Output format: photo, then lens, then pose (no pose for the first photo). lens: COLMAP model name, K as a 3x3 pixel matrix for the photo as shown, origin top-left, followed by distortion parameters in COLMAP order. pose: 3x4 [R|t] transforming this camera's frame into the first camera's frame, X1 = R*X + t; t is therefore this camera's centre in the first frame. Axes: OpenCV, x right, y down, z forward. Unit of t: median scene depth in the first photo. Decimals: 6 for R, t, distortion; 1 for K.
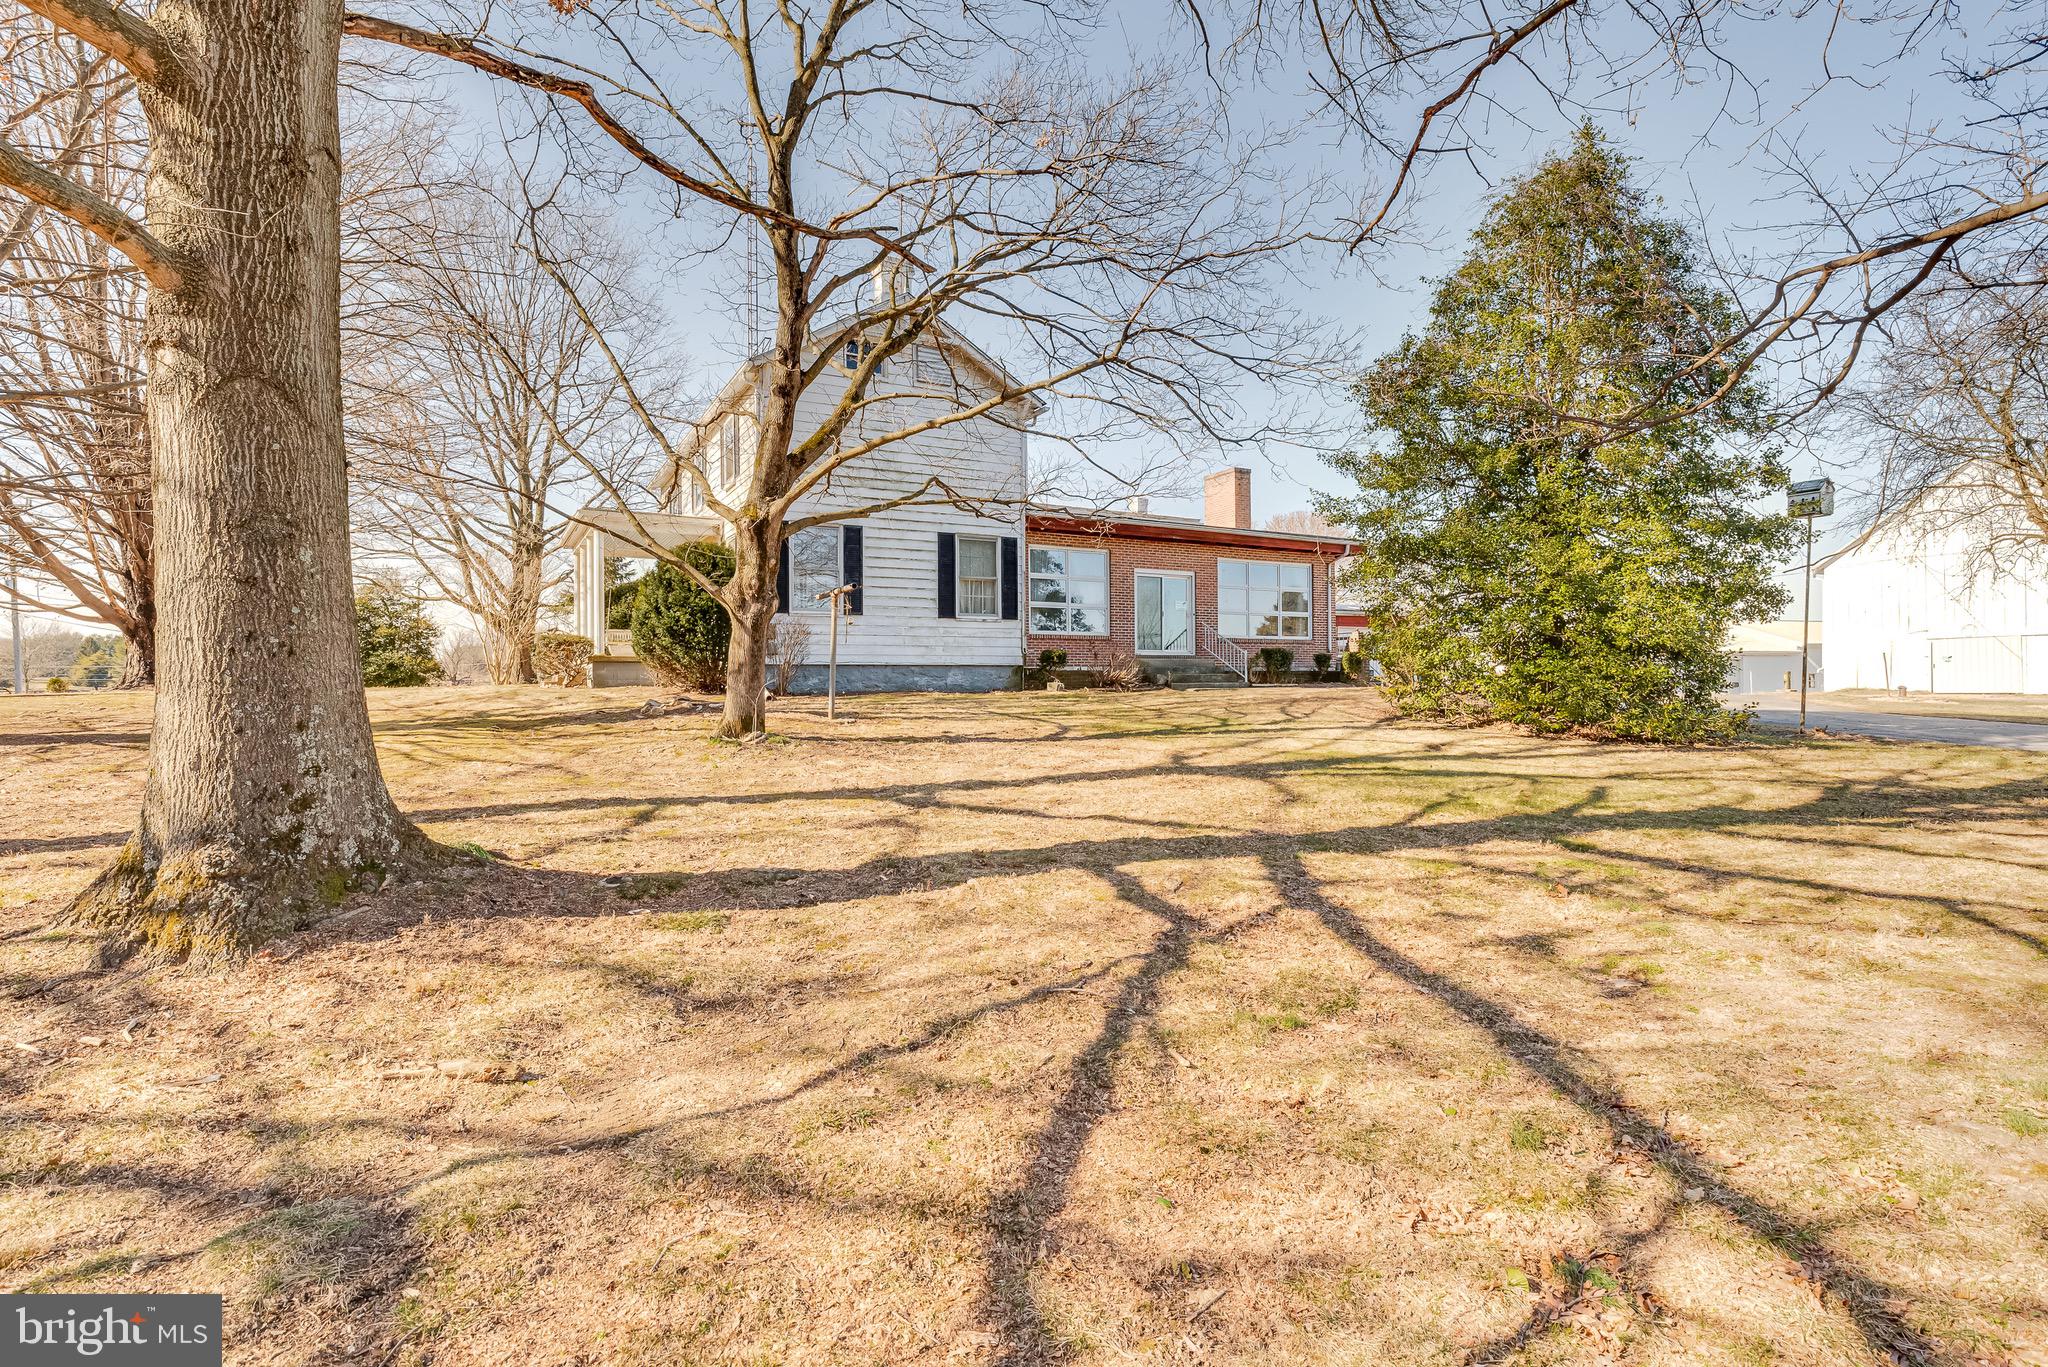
lens RADIAL K [[1015.1, 0, 1028.4], [0, 1015.1, 678.5], [0, 0, 1]] dist [0.002033, 0.001251]
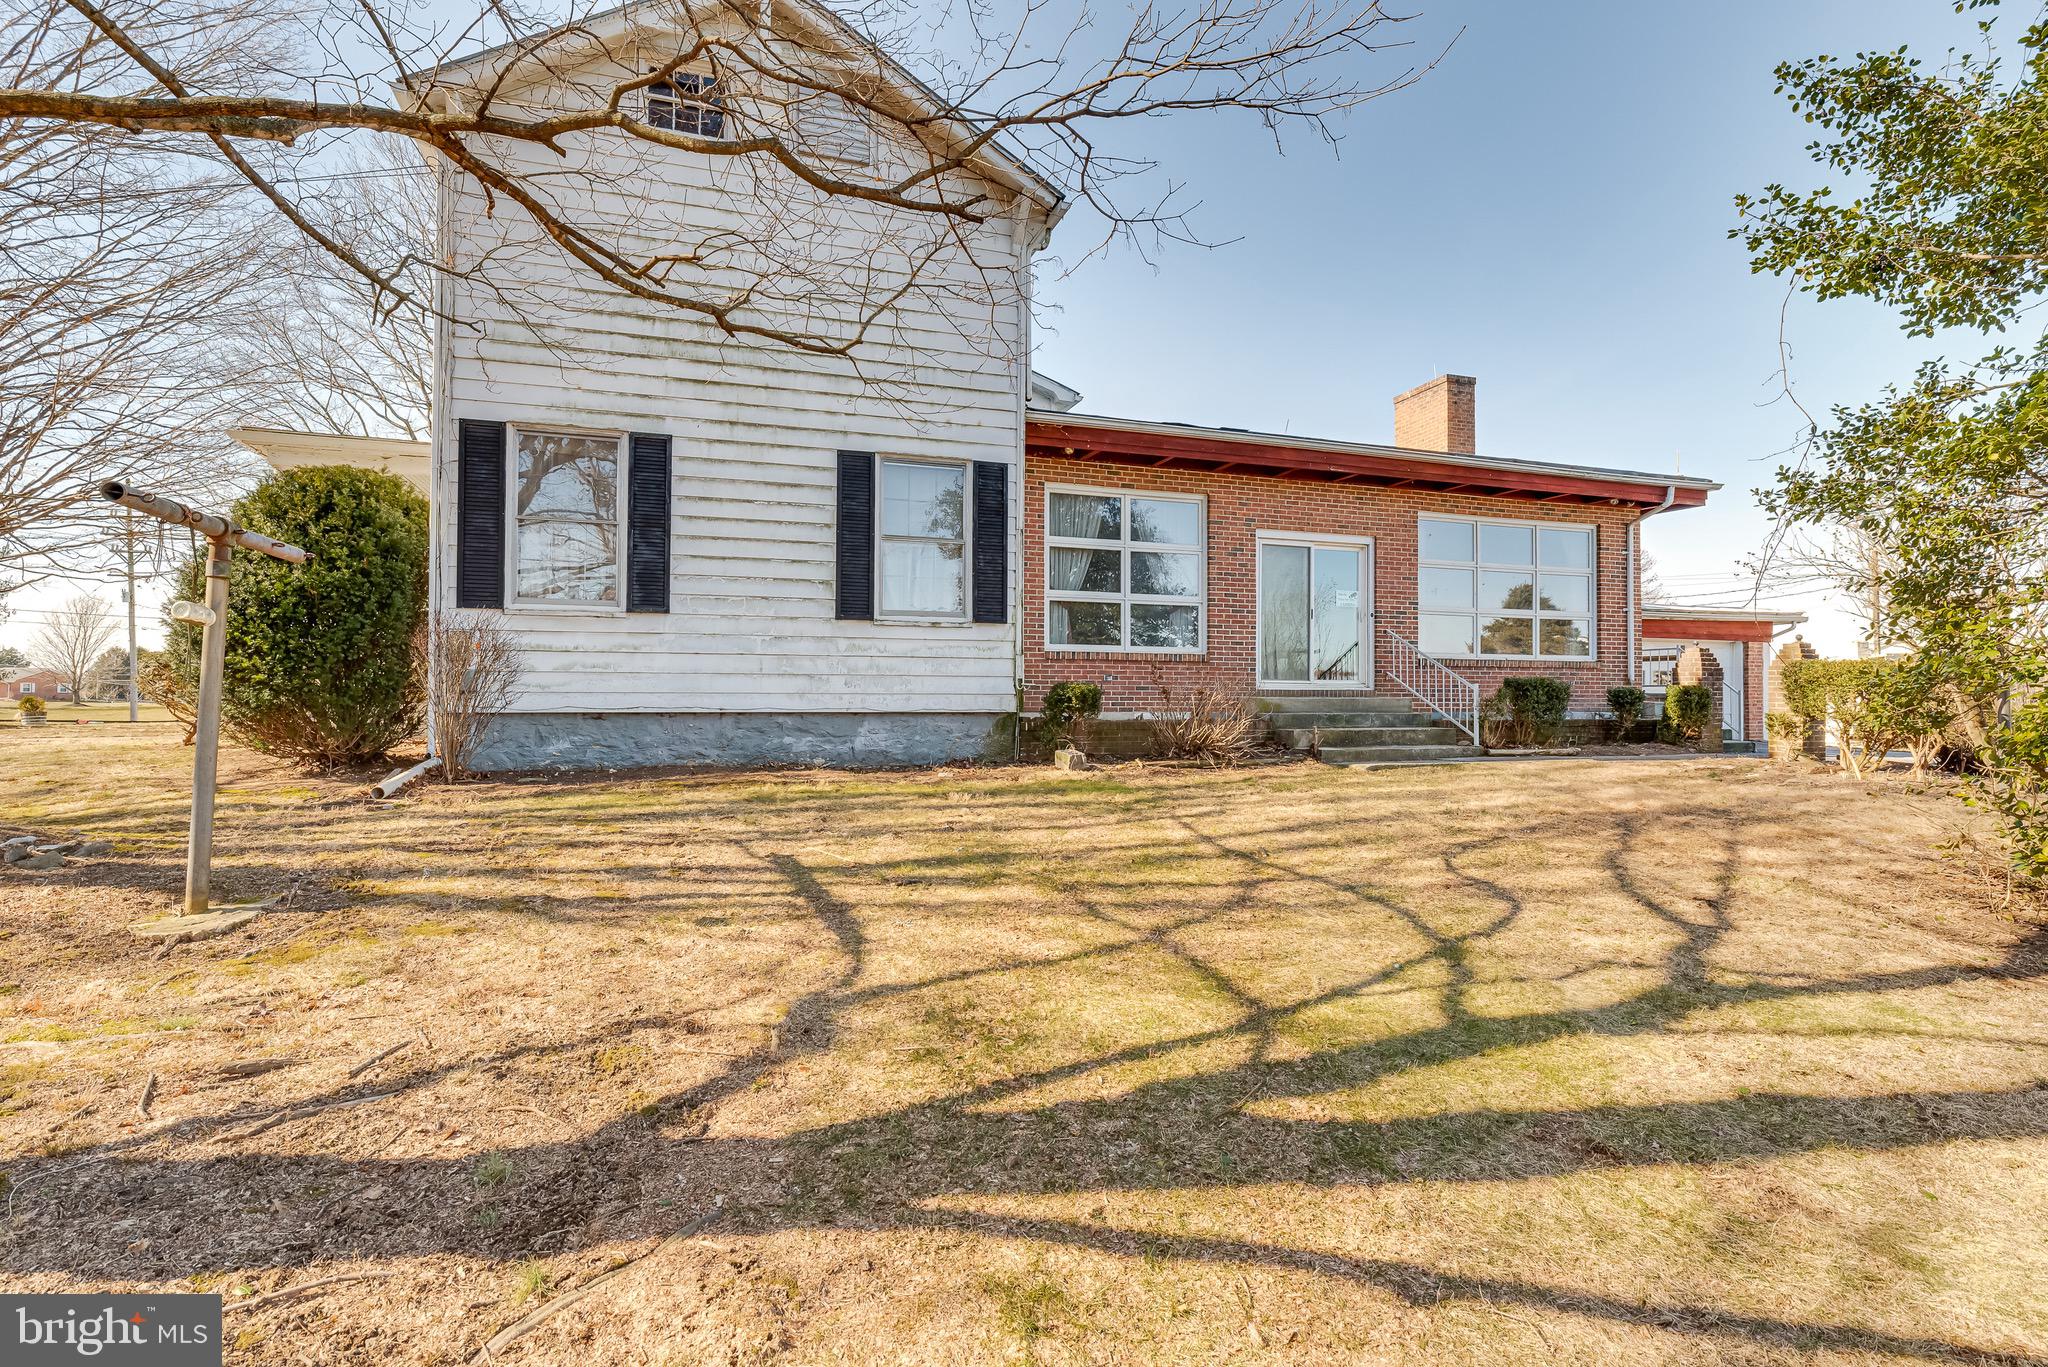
lens RADIAL K [[1015.1, 0, 1018.5], [0, 1015.1, 689.0], [0, 0, 1]] dist [0.002033, 0.001251]
pose [[0.983316, 0.004769, -0.181843, 0.088097], [-0.006581, 0.999935, -0.009362, -0.020052], [0.181786, 0.010402, 0.983283, 0.499125]]
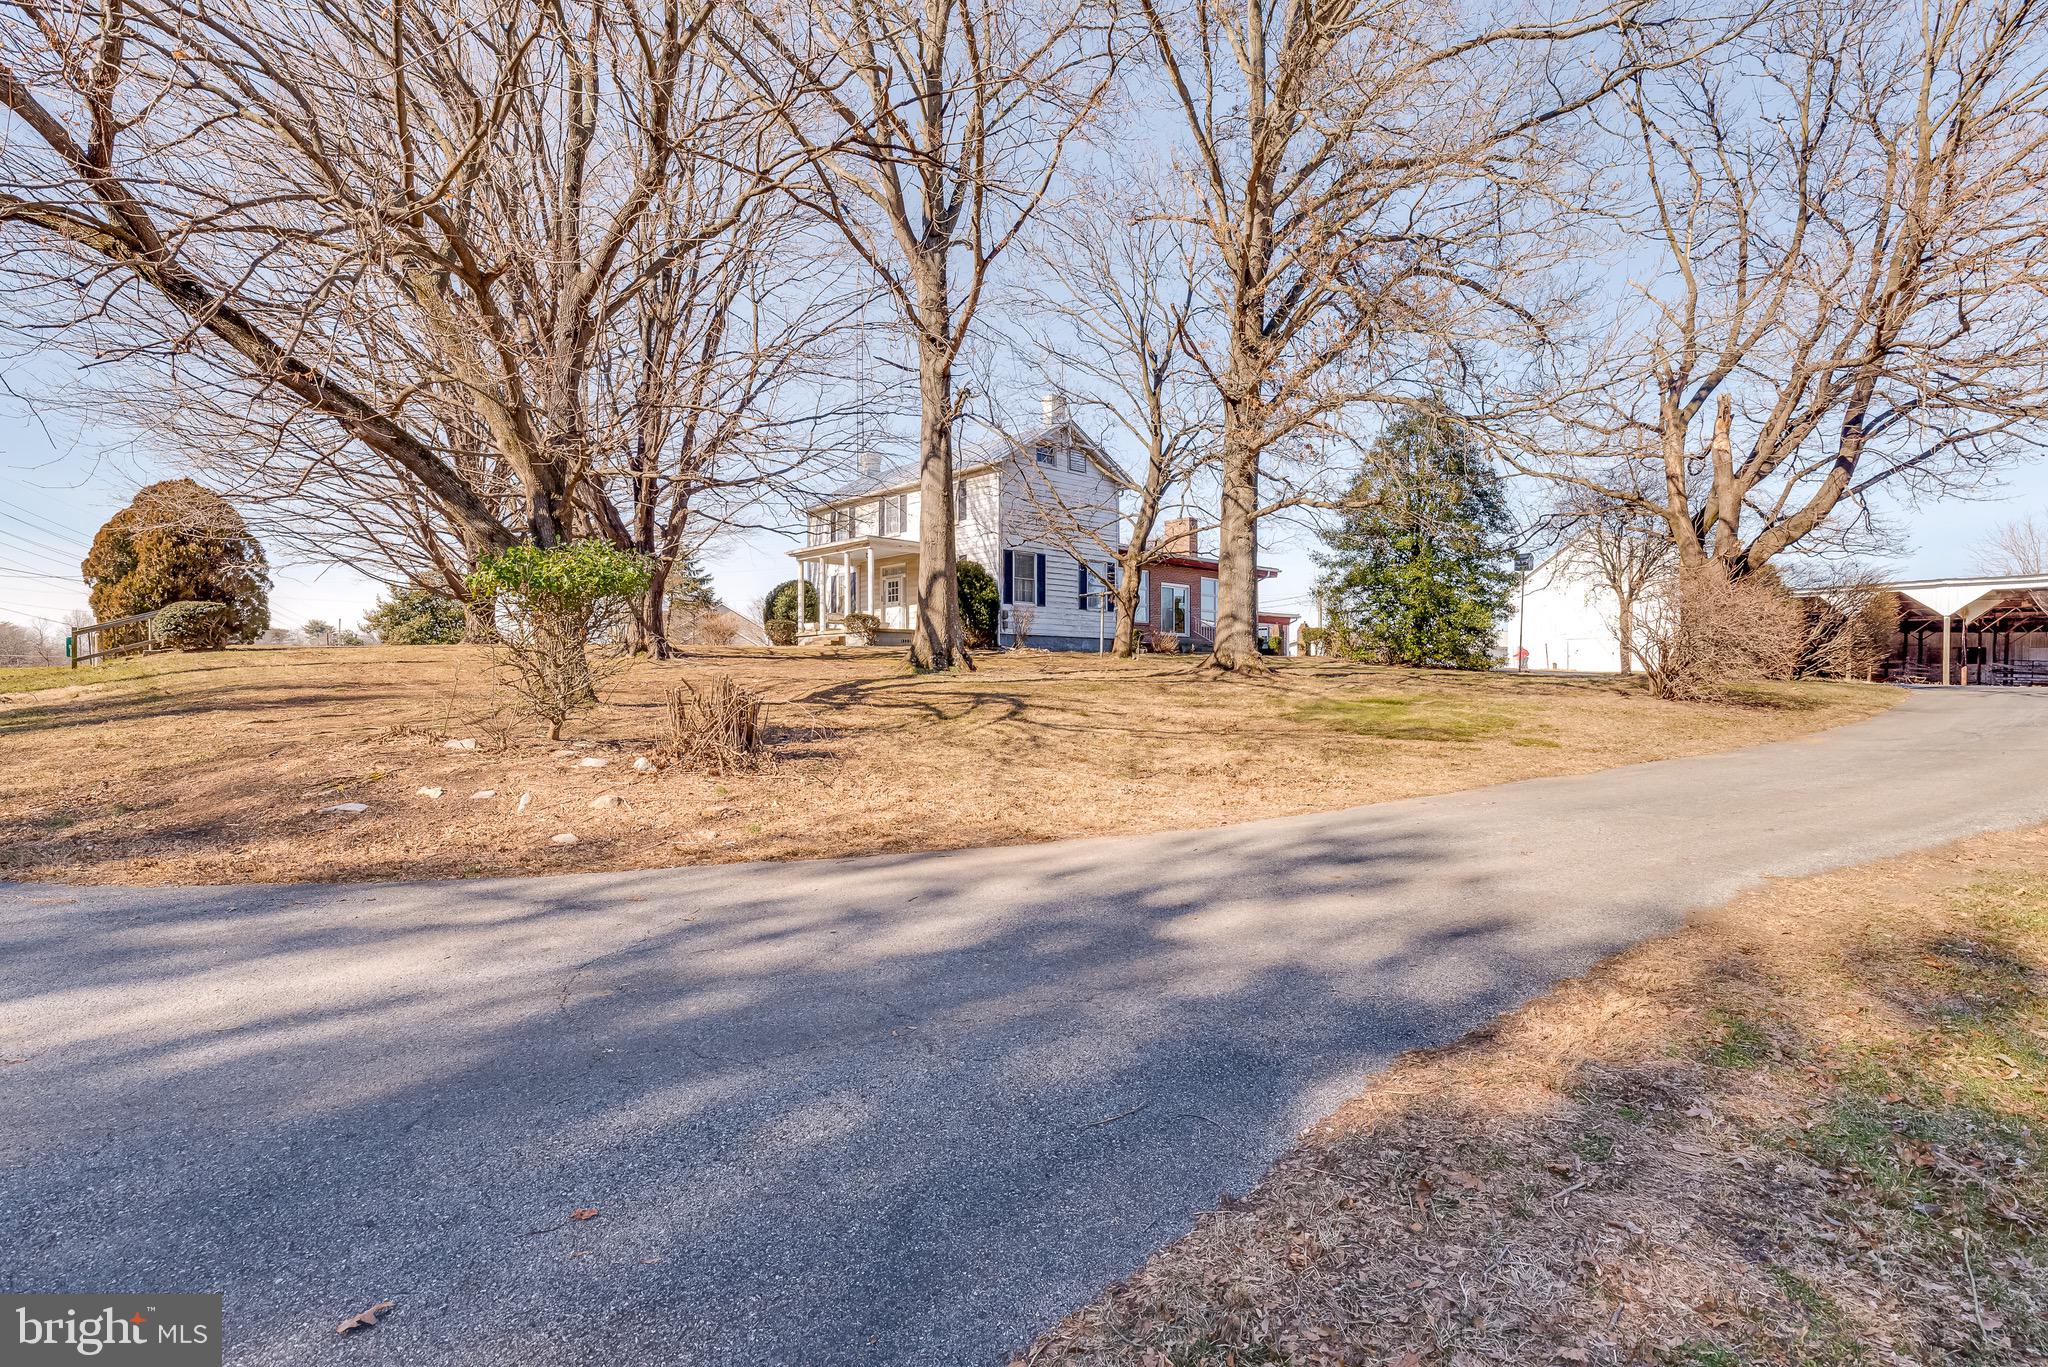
lens RADIAL K [[1015.1, 0, 1031.8], [0, 1015.1, 672.9], [0, 0, 1]] dist [0.002033, 0.001251]
pose [[0.970510, 0.010550, 0.240832, -0.546696], [-0.008846, 0.999928, -0.008157, 0.057837], [-0.240900, 0.005786, 0.970533, -0.597293]]
